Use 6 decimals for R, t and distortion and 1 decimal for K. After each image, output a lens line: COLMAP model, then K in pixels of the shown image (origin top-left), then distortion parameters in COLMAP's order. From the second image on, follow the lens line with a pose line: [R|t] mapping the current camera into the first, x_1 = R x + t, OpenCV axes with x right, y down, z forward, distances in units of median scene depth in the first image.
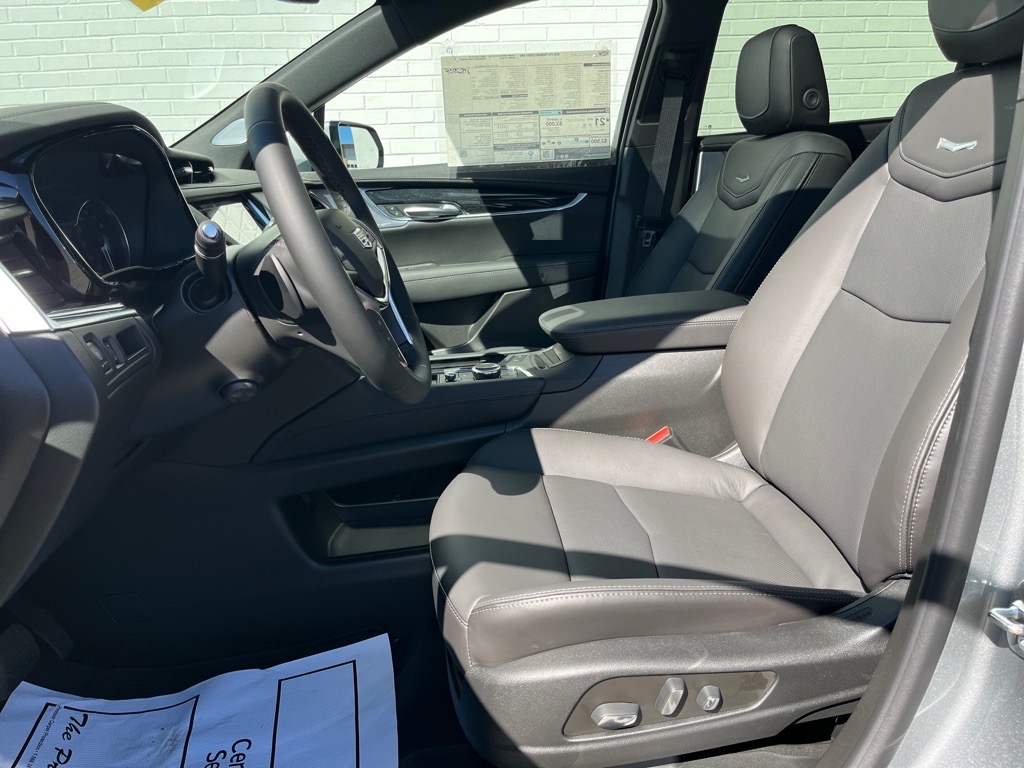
lens RADIAL K [[798.0, 0, 518.2], [0, 798.0, 386.0], [0, 0, 1]] dist [0.039152, -0.045601]
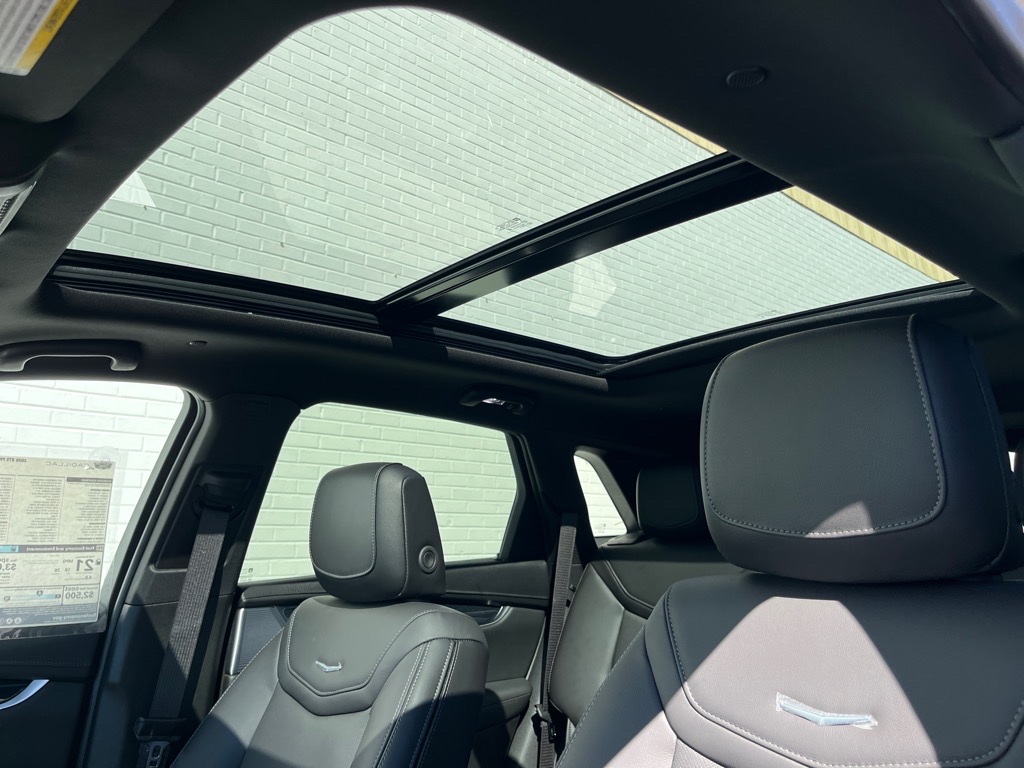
lens RADIAL K [[798.0, 0, 521.9], [0, 798.0, 379.9], [0, 0, 1]] dist [0.039152, -0.045601]
pose [[0.792794, 0.152954, 0.589985, -0.021635], [0.136795, 0.898649, -0.416795, -0.152183], [-0.593940, 0.411140, 0.691520, 0.302528]]
